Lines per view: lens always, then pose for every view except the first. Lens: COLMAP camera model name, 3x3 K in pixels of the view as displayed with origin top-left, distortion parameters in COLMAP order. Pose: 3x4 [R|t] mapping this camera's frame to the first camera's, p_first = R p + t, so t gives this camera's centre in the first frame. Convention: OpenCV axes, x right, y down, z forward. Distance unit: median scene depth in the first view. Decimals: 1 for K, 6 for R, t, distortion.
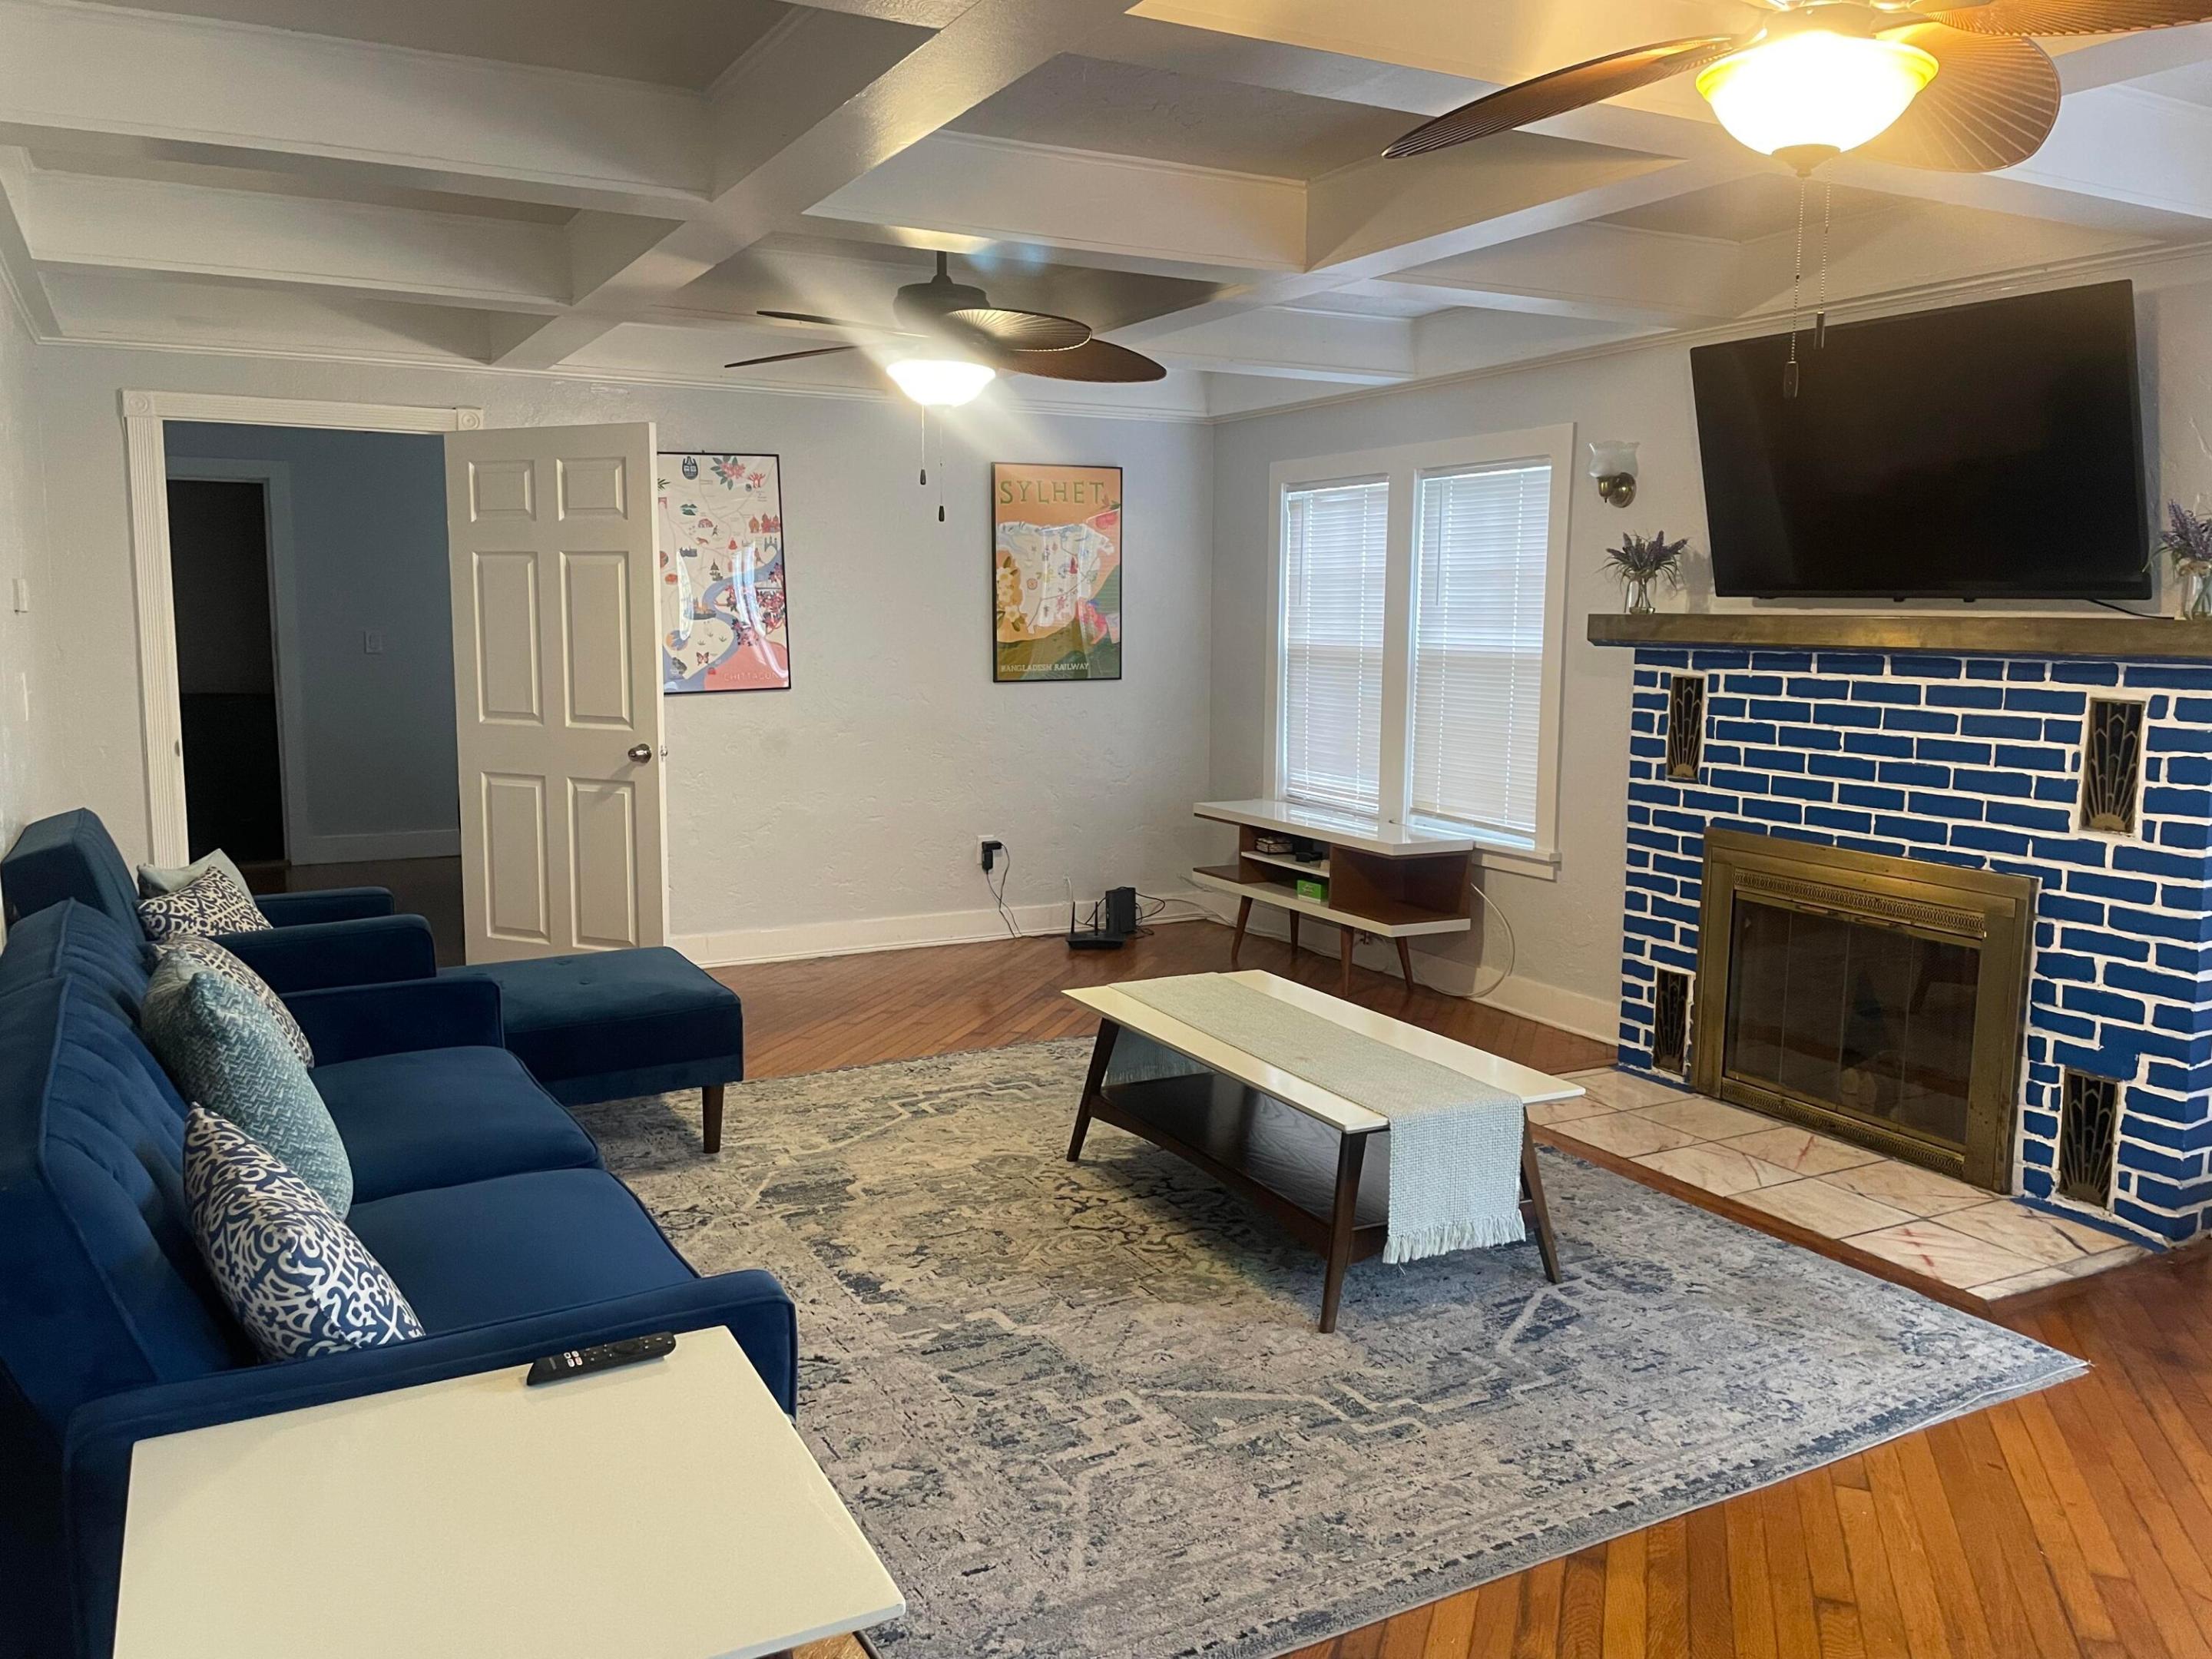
lens RADIAL K [[1675.9, 0, 1084.2], [0, 1675.9, 824.6], [0, 0, 1]] dist [0.102872, -0.137491]
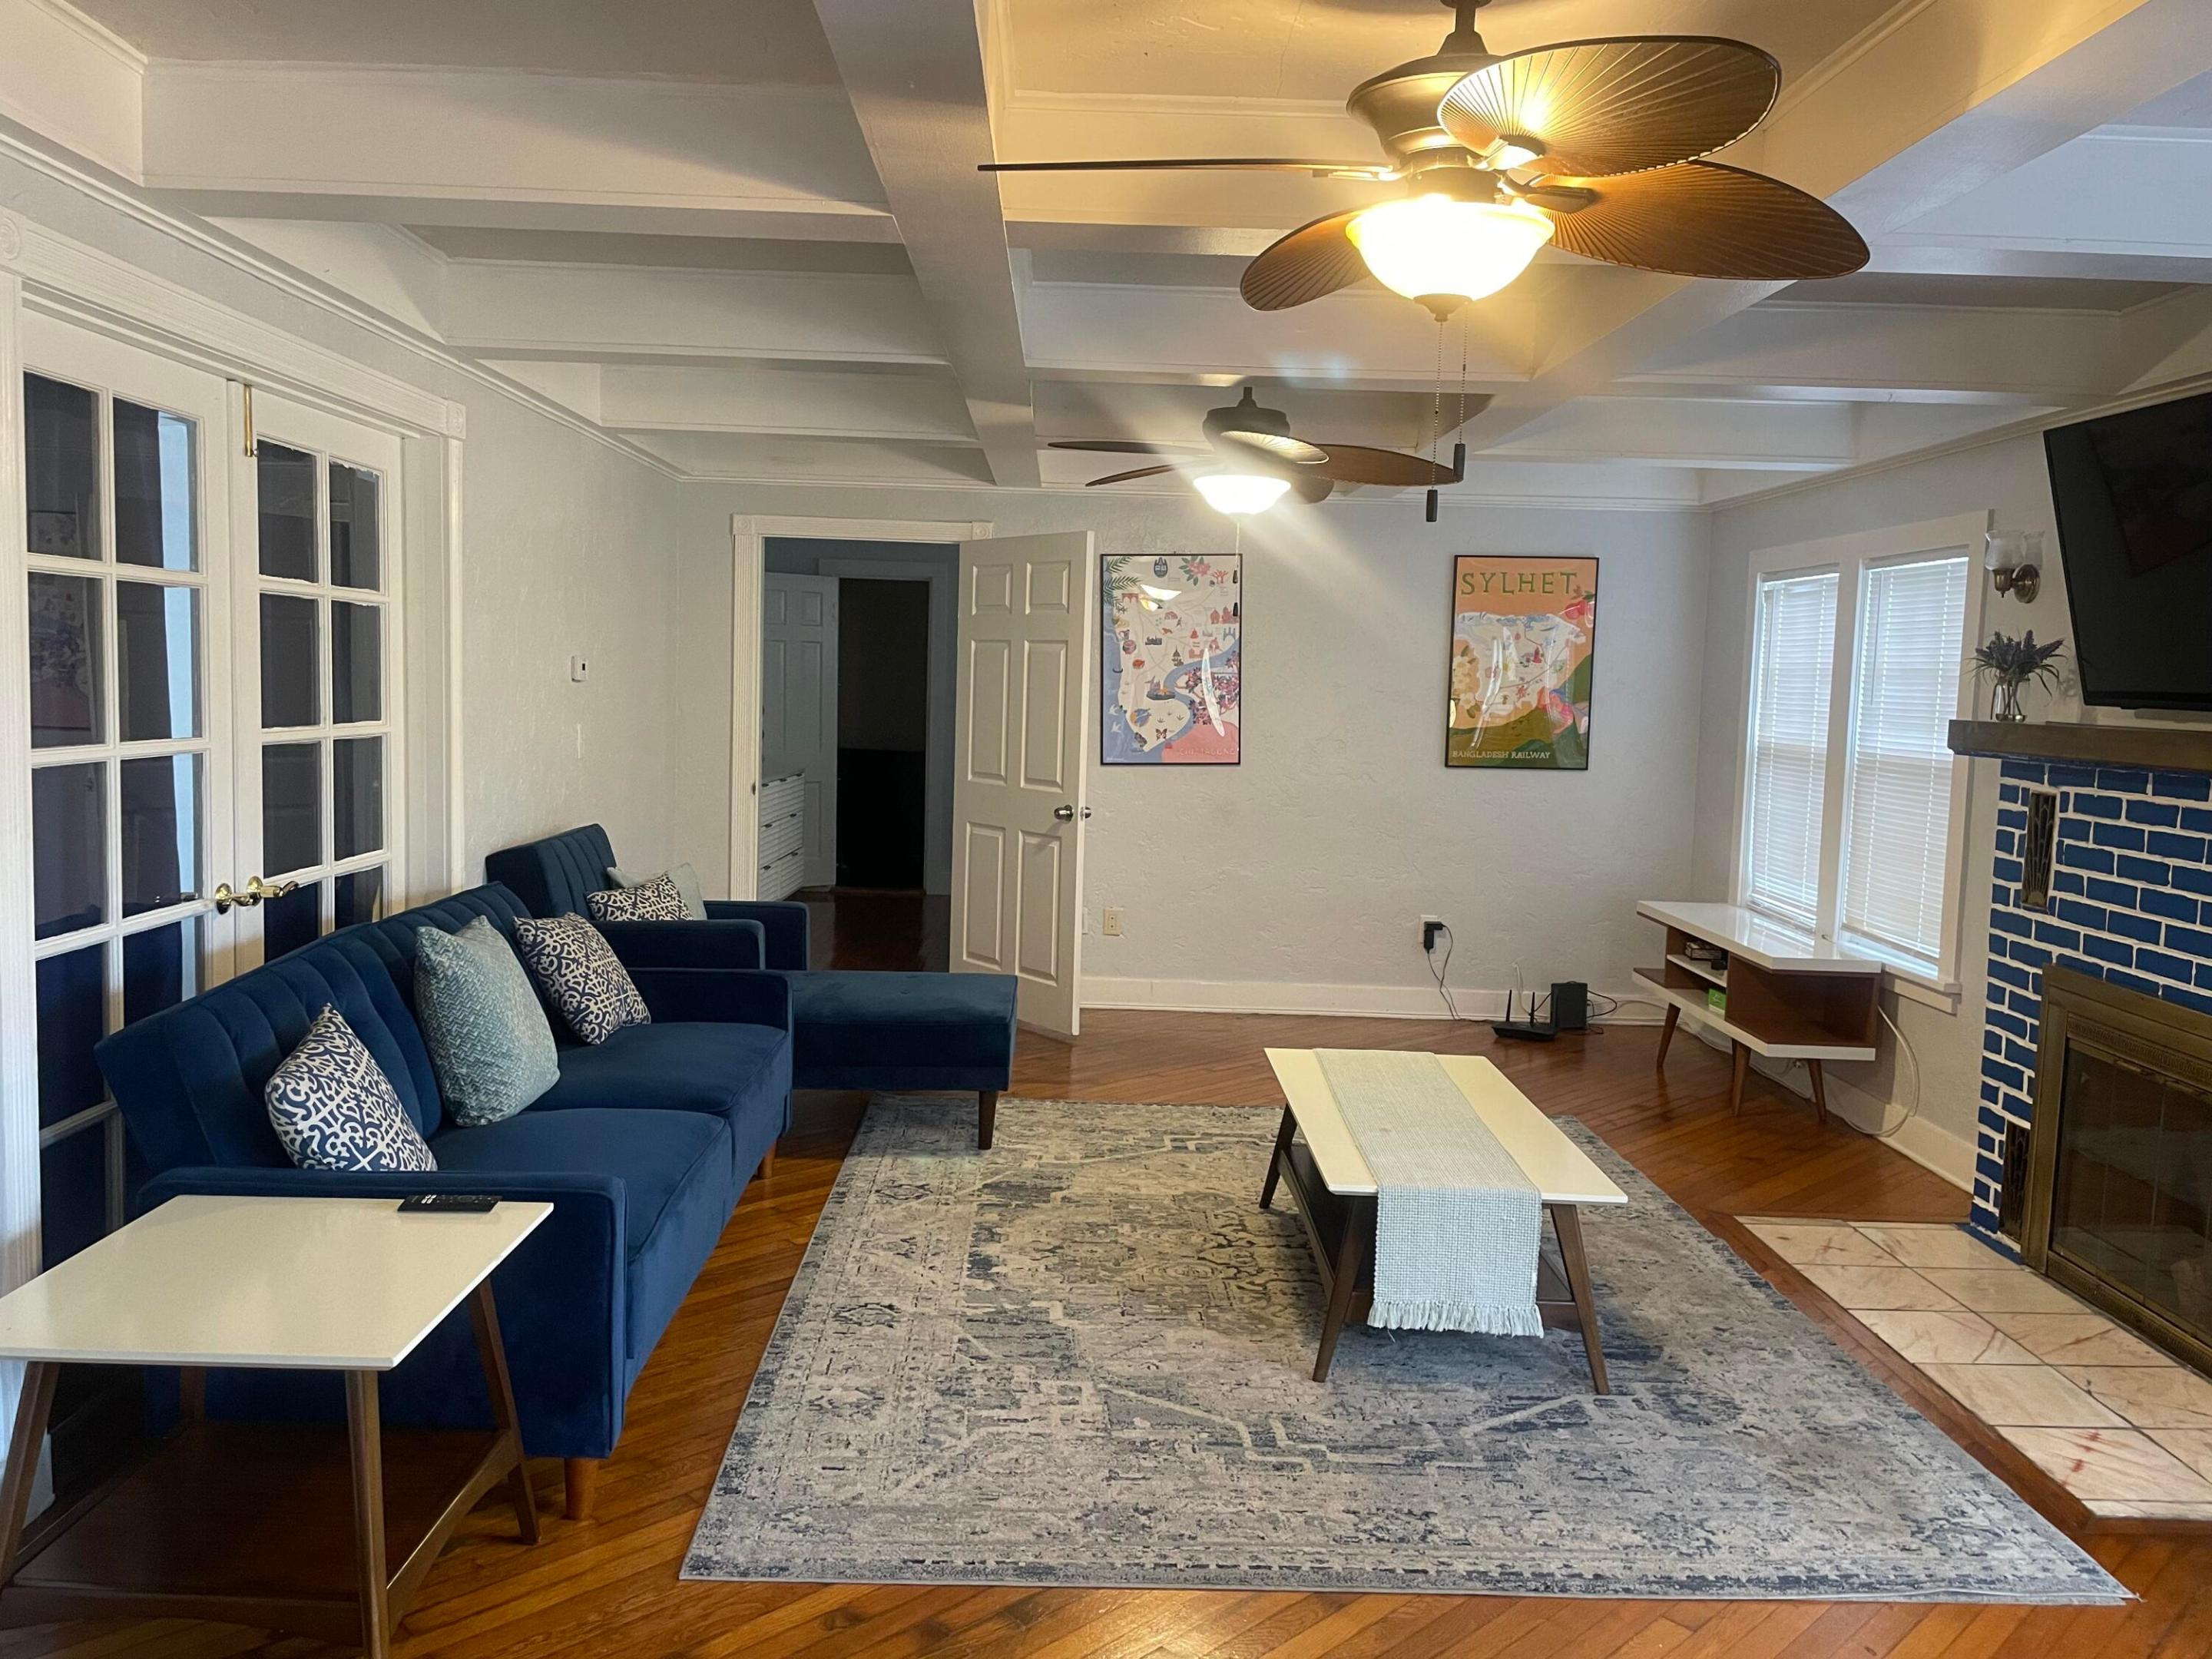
lens RADIAL K [[1675.9, 0, 1084.2], [0, 1675.9, 824.6], [0, 0, 1]] dist [0.102872, -0.137491]
pose [[0.888155, 0.062038, -0.455337, 0.332988], [-0.083693, 0.996111, -0.027531, -0.004390], [0.451858, 0.062560, 0.889894, -0.023601]]
